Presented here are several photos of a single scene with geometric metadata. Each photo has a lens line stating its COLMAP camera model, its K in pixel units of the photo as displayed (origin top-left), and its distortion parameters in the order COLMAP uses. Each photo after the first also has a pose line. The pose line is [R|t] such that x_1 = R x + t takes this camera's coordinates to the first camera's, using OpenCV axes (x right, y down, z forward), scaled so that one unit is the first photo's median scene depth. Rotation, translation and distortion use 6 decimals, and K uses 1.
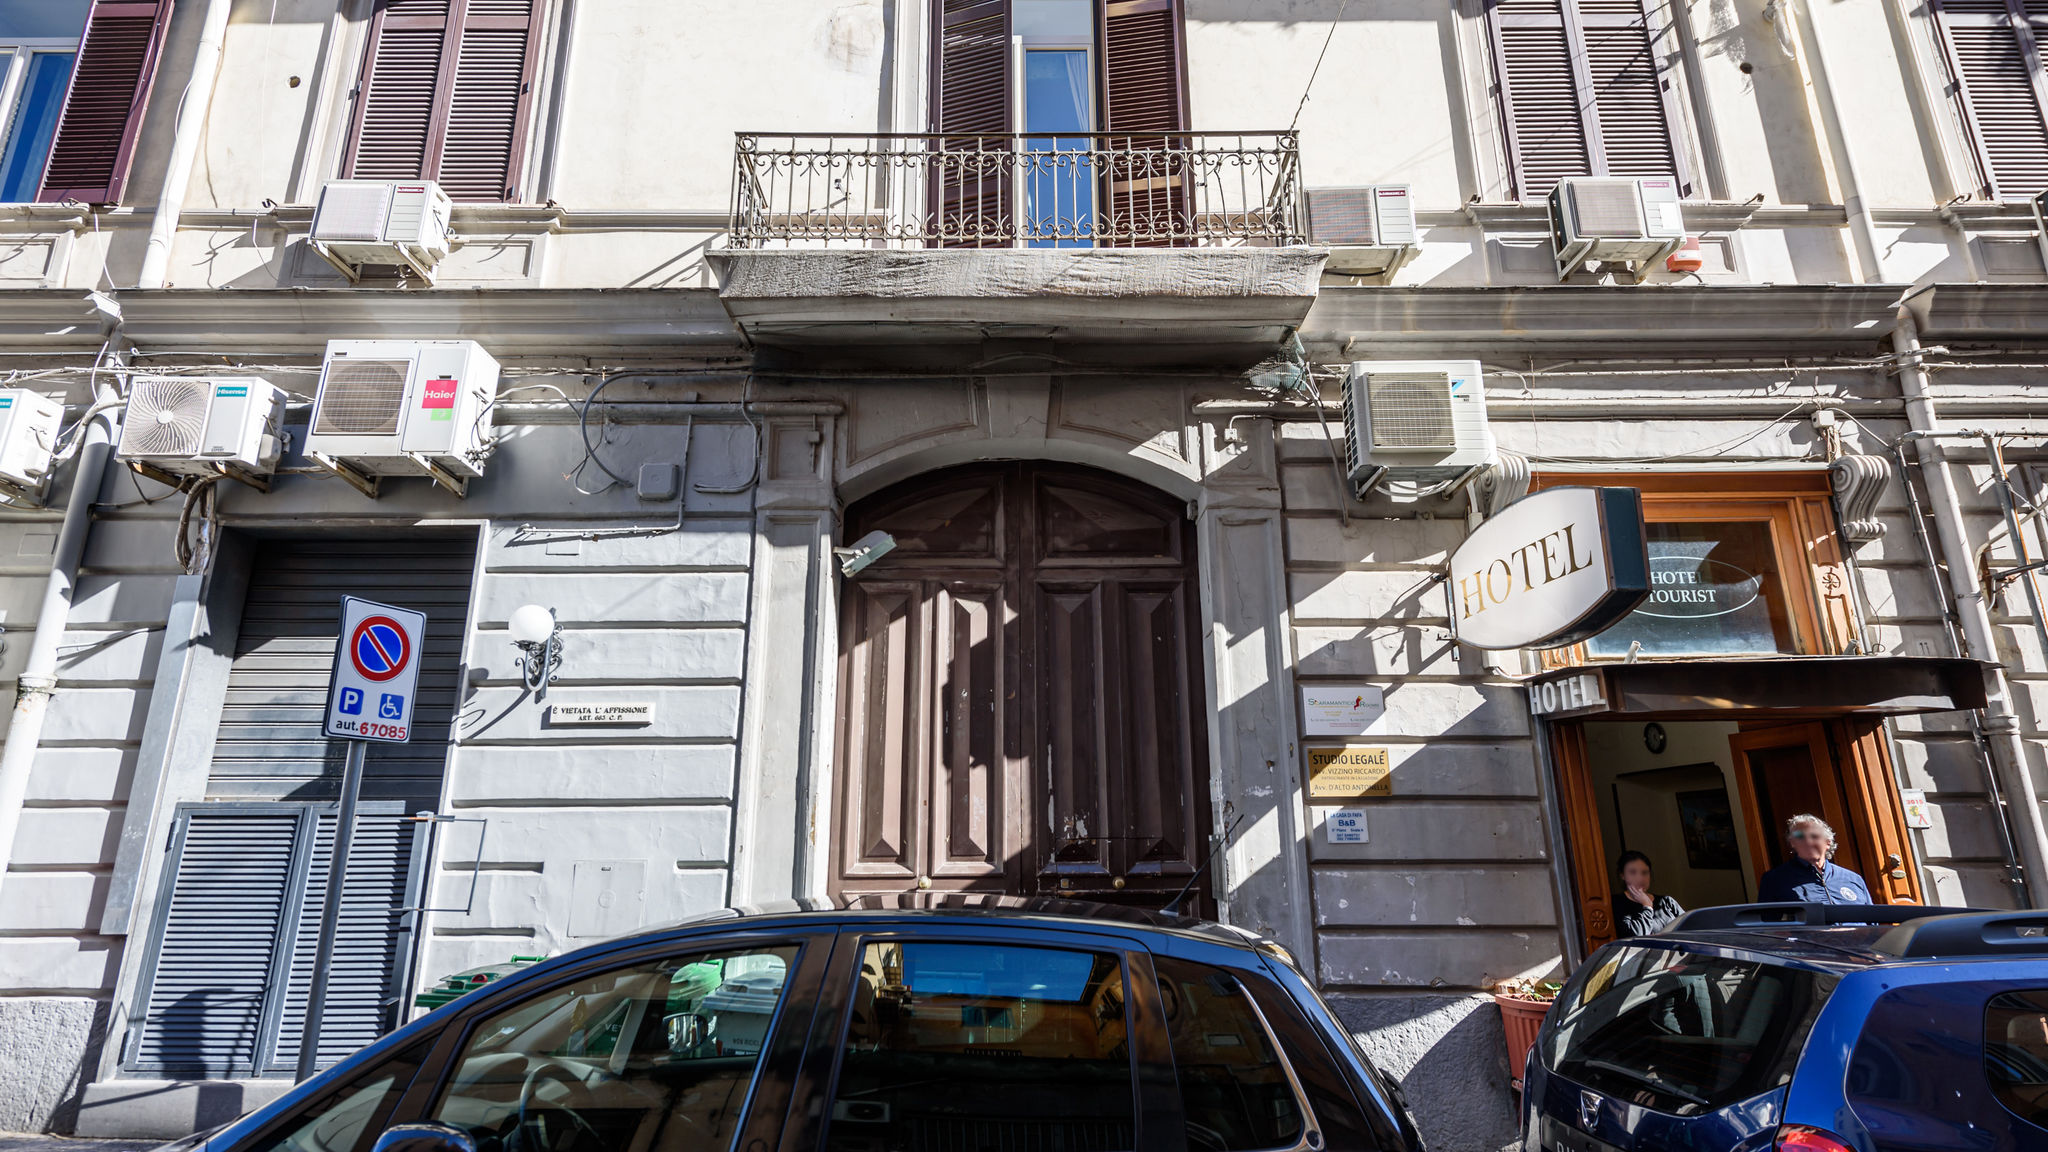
lens RADIAL K [[983.8, 0, 1024.0], [0, 983.8, 576.0], [0, 0, 1]] dist [0.023329, -0.013295]
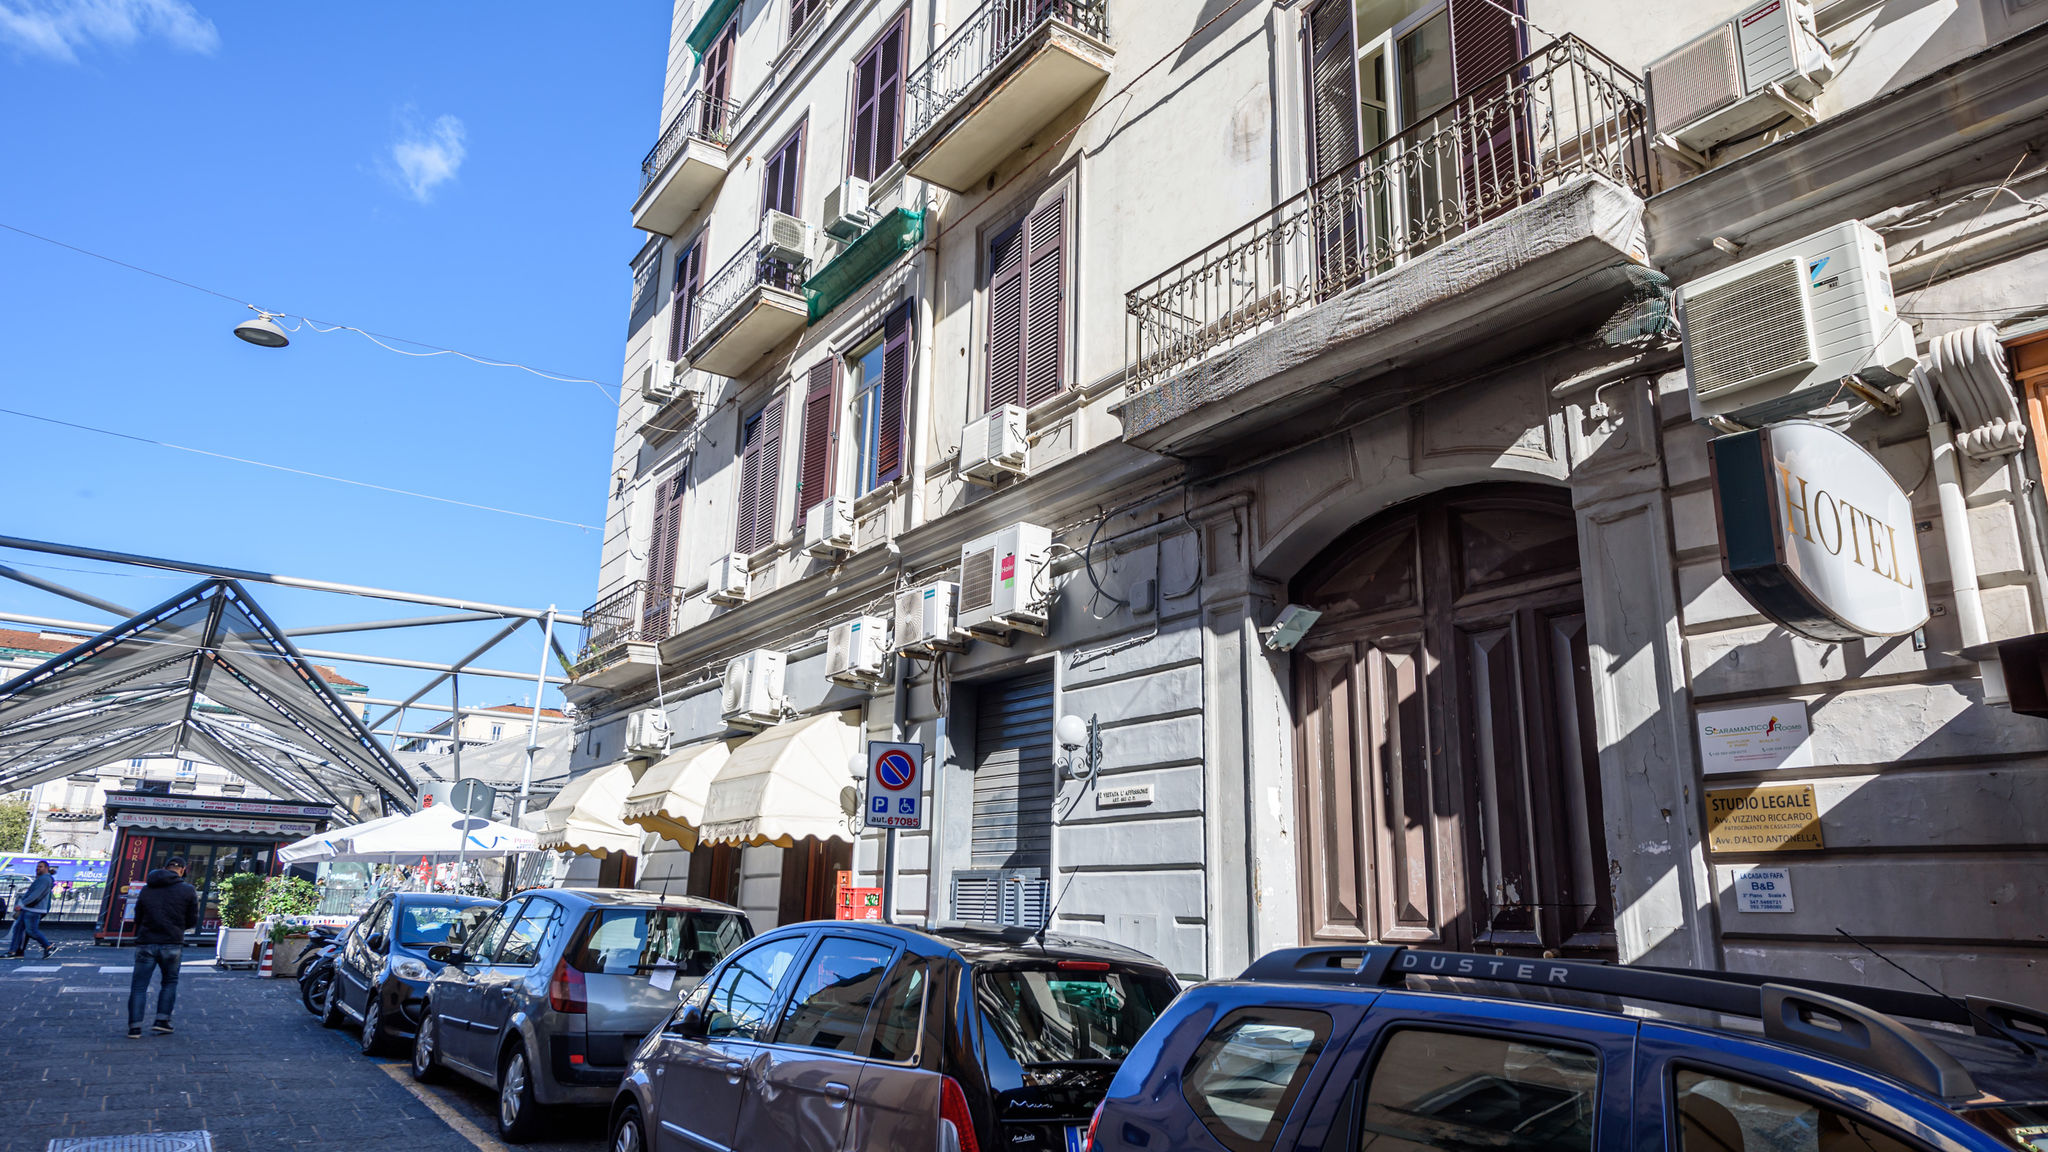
lens RADIAL K [[1263.1, 0, 1024.0], [0, 1263.1, 576.0], [0, 0, 1]] dist [0.038871, -0.033488]
pose [[0.576166, -0.194685, -0.793807, 0.770356], [0.184977, 0.977078, -0.105372, 0.013530], [0.796126, -0.086124, 0.598971, -0.021975]]
